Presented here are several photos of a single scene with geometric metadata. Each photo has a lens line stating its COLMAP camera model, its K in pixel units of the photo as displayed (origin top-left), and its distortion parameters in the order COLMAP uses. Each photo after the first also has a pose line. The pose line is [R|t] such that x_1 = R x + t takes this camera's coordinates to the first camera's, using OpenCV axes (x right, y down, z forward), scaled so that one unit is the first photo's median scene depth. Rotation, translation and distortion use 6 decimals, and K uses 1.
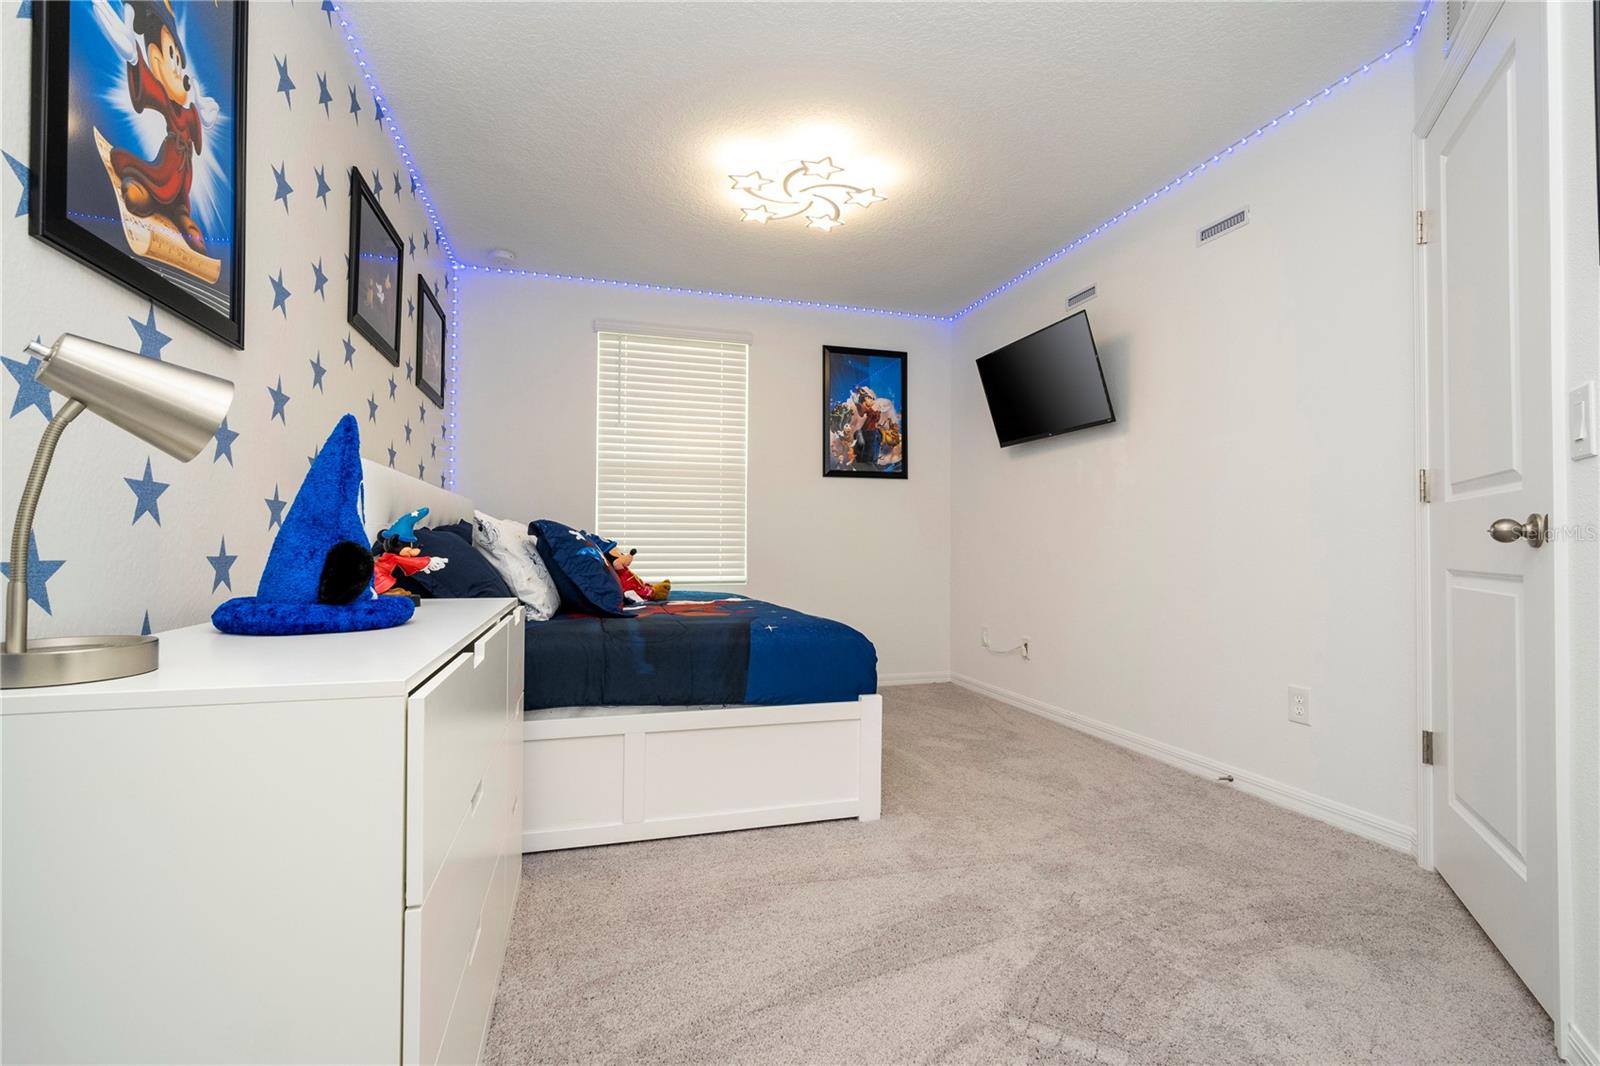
lens RADIAL K [[713.8, 0, 804.5], [0, 713.8, 530.2], [0, 0, 1]] dist [-0.003043, -0.000513]
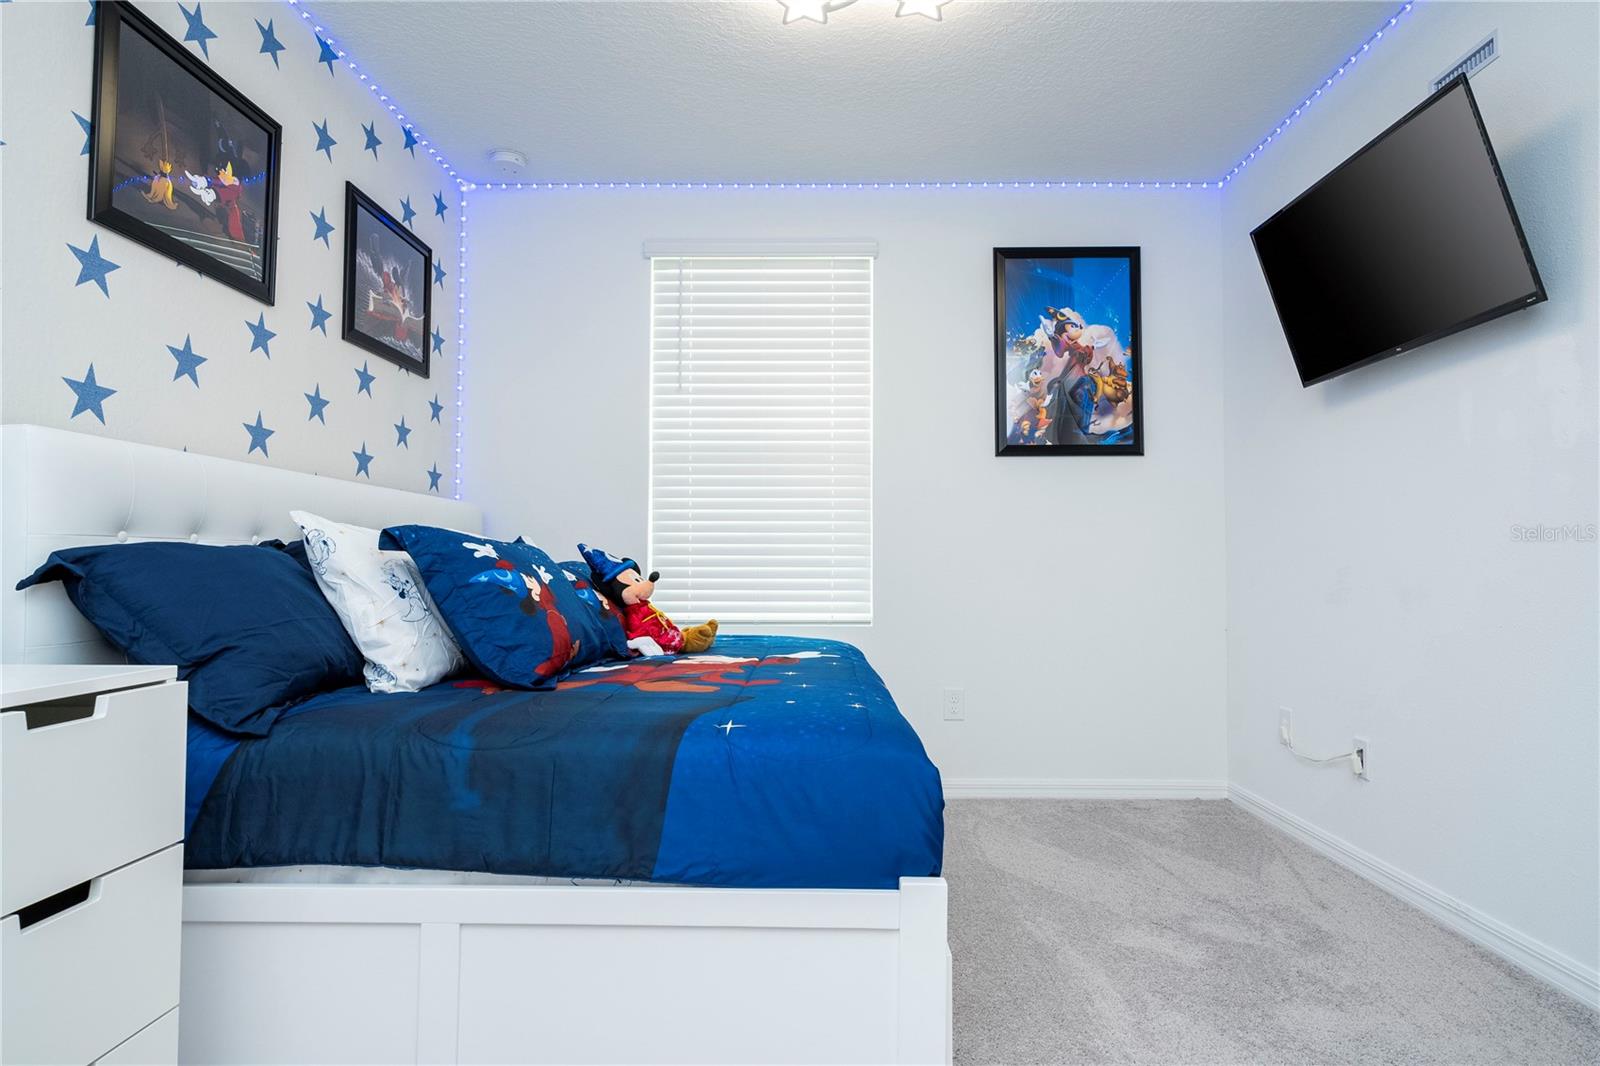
lens RADIAL K [[890.2, 0, 800.0], [0, 890.2, 533.0], [0, 0, 1]] dist [-0.001169, 0.000376]
pose [[0.952425, -0.012770, -0.304507, 0.107580], [0.008041, 0.999827, -0.016782, 0.004565], [0.304668, 0.013535, 0.952362, 0.220360]]
